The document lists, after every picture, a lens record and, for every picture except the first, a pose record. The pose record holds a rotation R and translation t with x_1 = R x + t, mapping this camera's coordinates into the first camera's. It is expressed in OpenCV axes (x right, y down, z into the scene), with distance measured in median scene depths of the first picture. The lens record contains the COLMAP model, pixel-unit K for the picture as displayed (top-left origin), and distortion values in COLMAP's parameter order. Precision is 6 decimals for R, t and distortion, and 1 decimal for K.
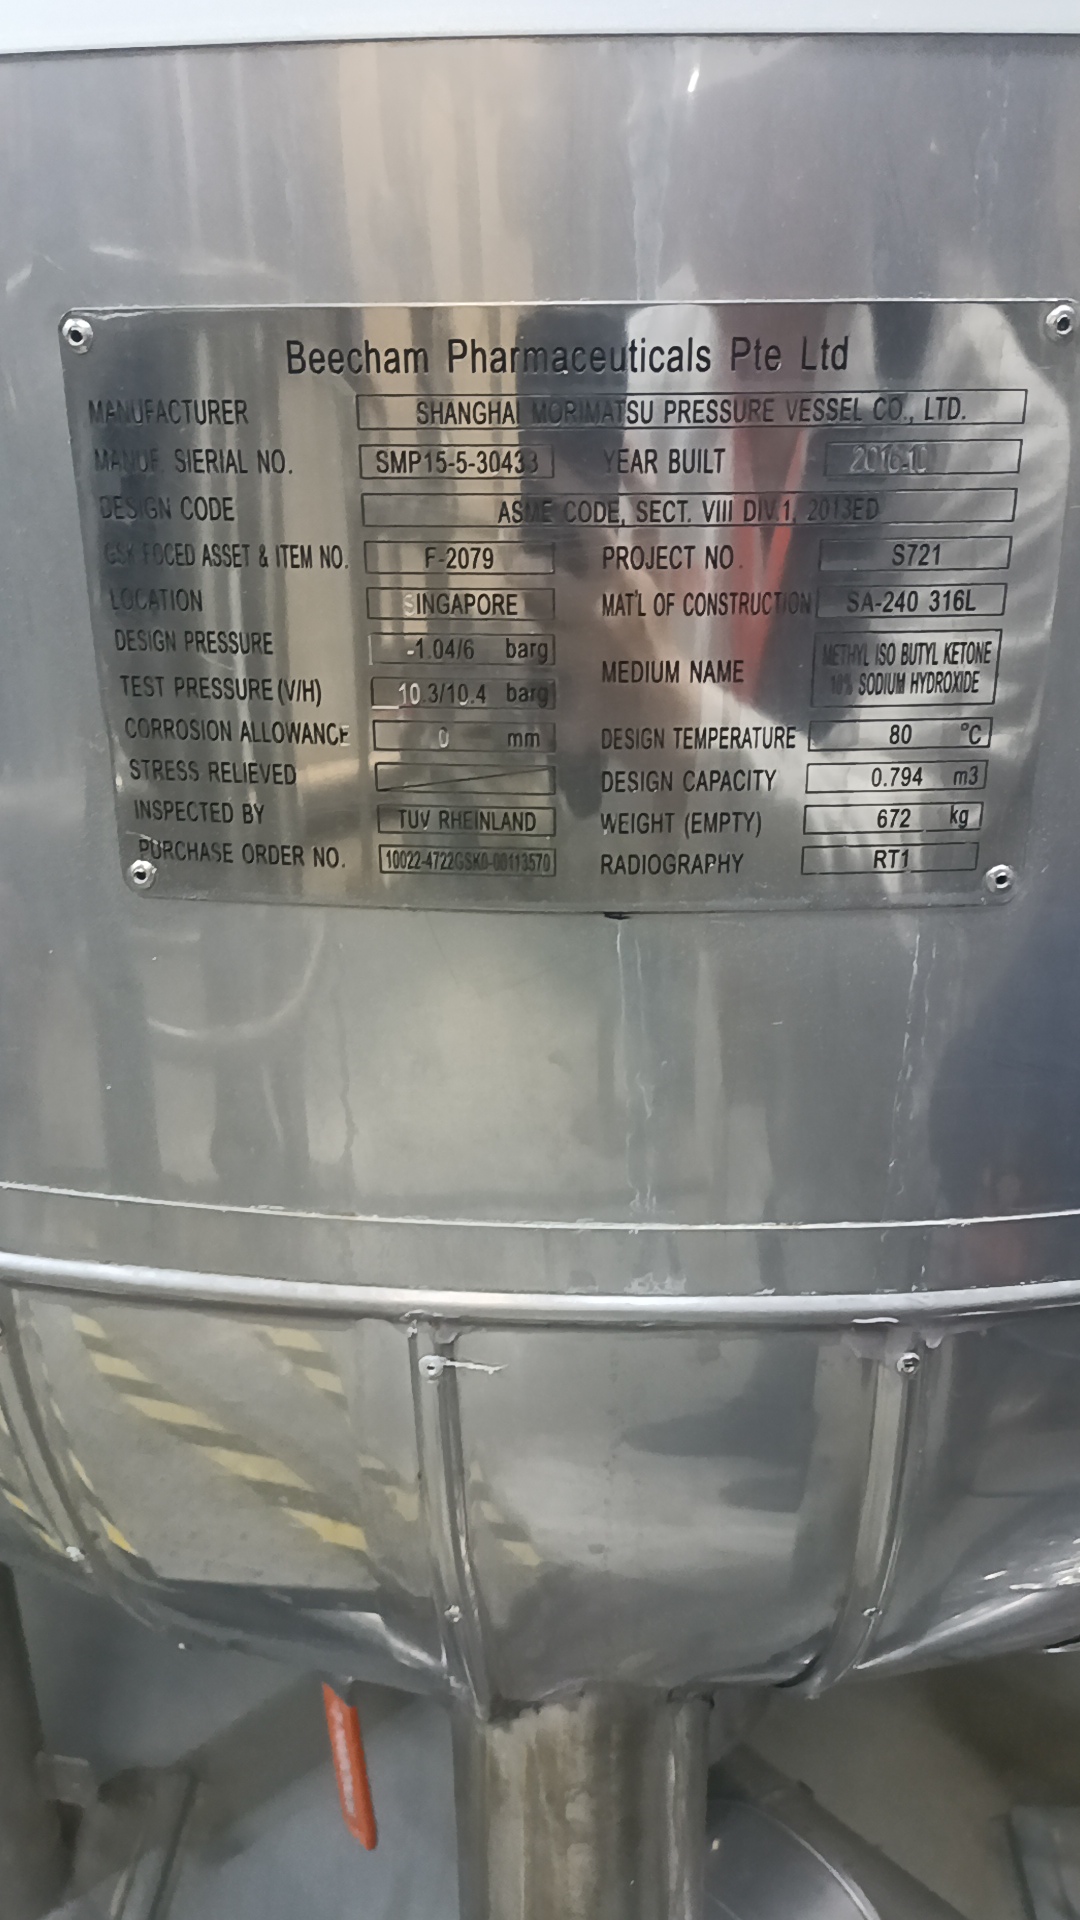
lens RADIAL K [[1483.8, 0, 546.5], [0, 1483.8, 969.3], [0, 0, 1]] dist [0.073290, -0.102230]
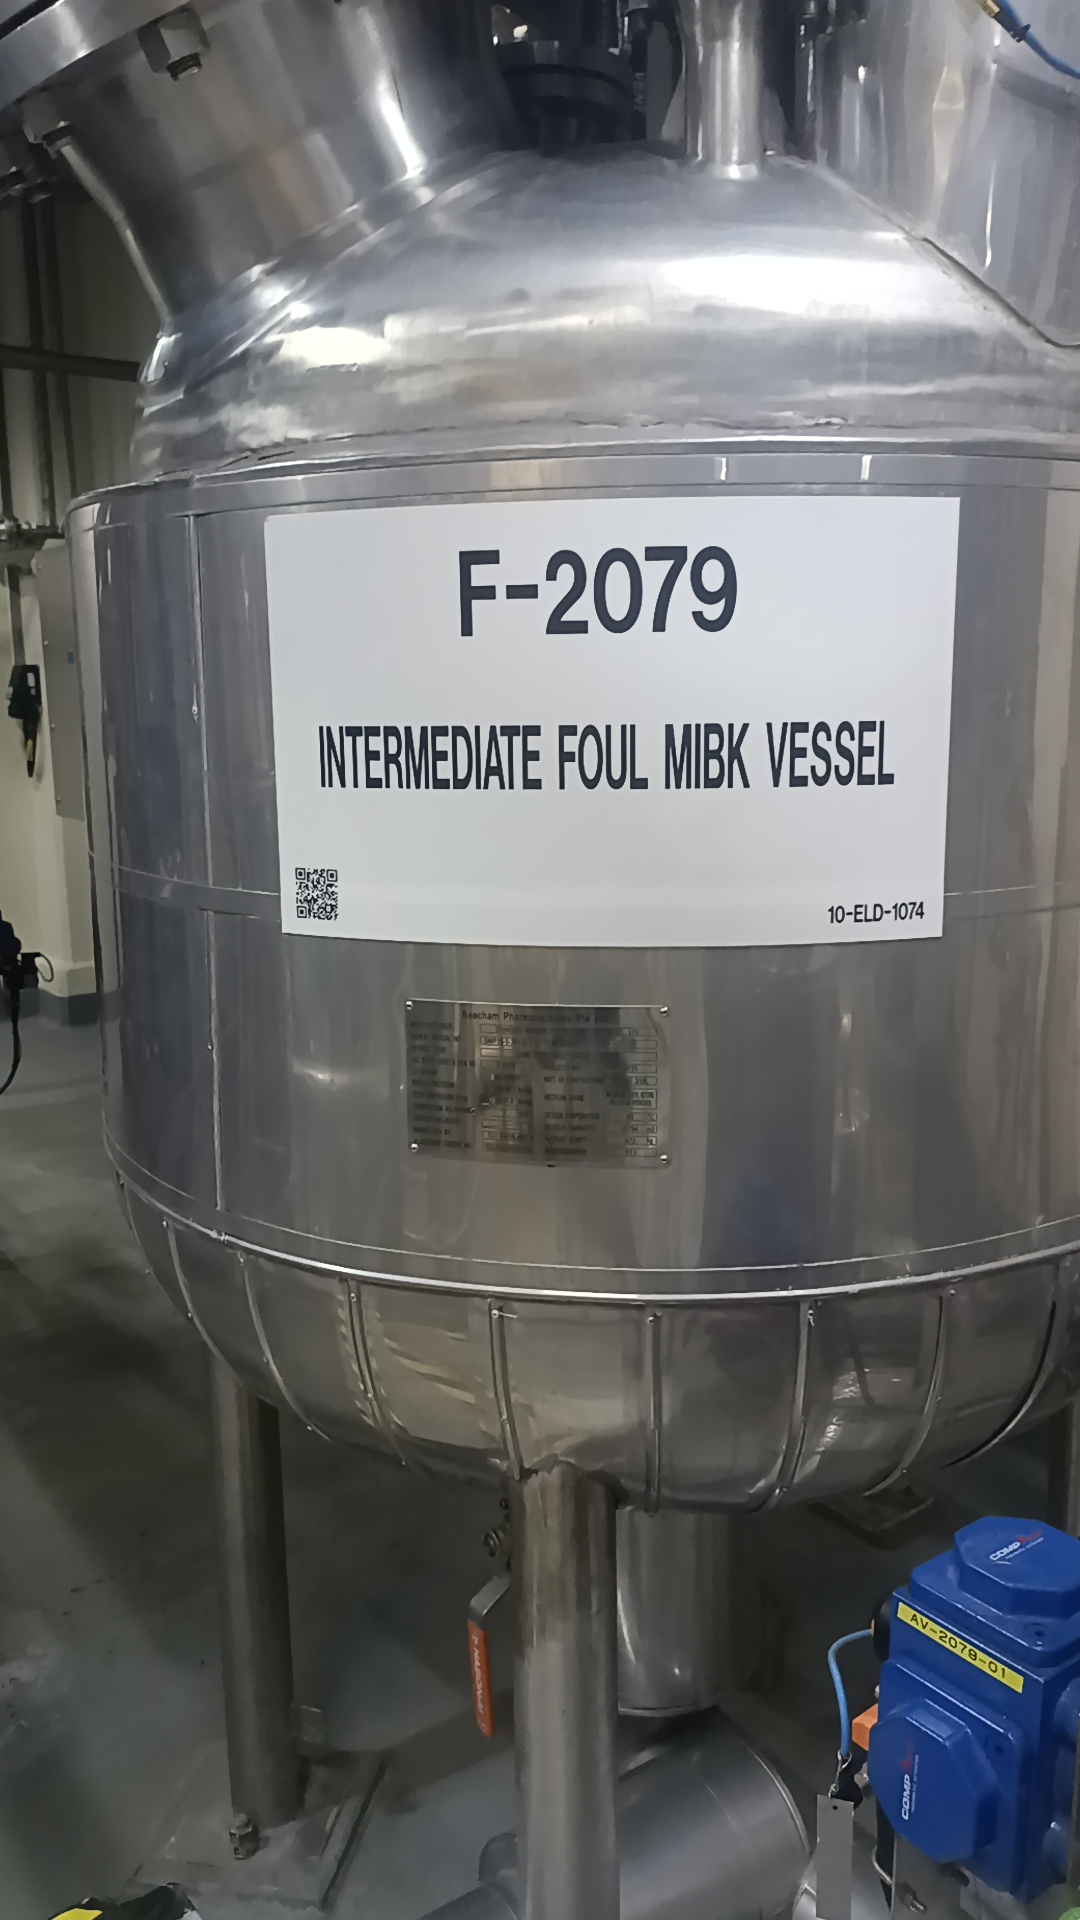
lens RADIAL K [[1483.8, 0, 546.5], [0, 1483.8, 969.3], [0, 0, 1]] dist [0.073290, -0.102230]
pose [[0.988632, 0.024208, -0.148396, 0.268170], [-0.050007, 0.983707, -0.172683, 0.055835], [0.141798, 0.178140, 0.973735, -1.205252]]
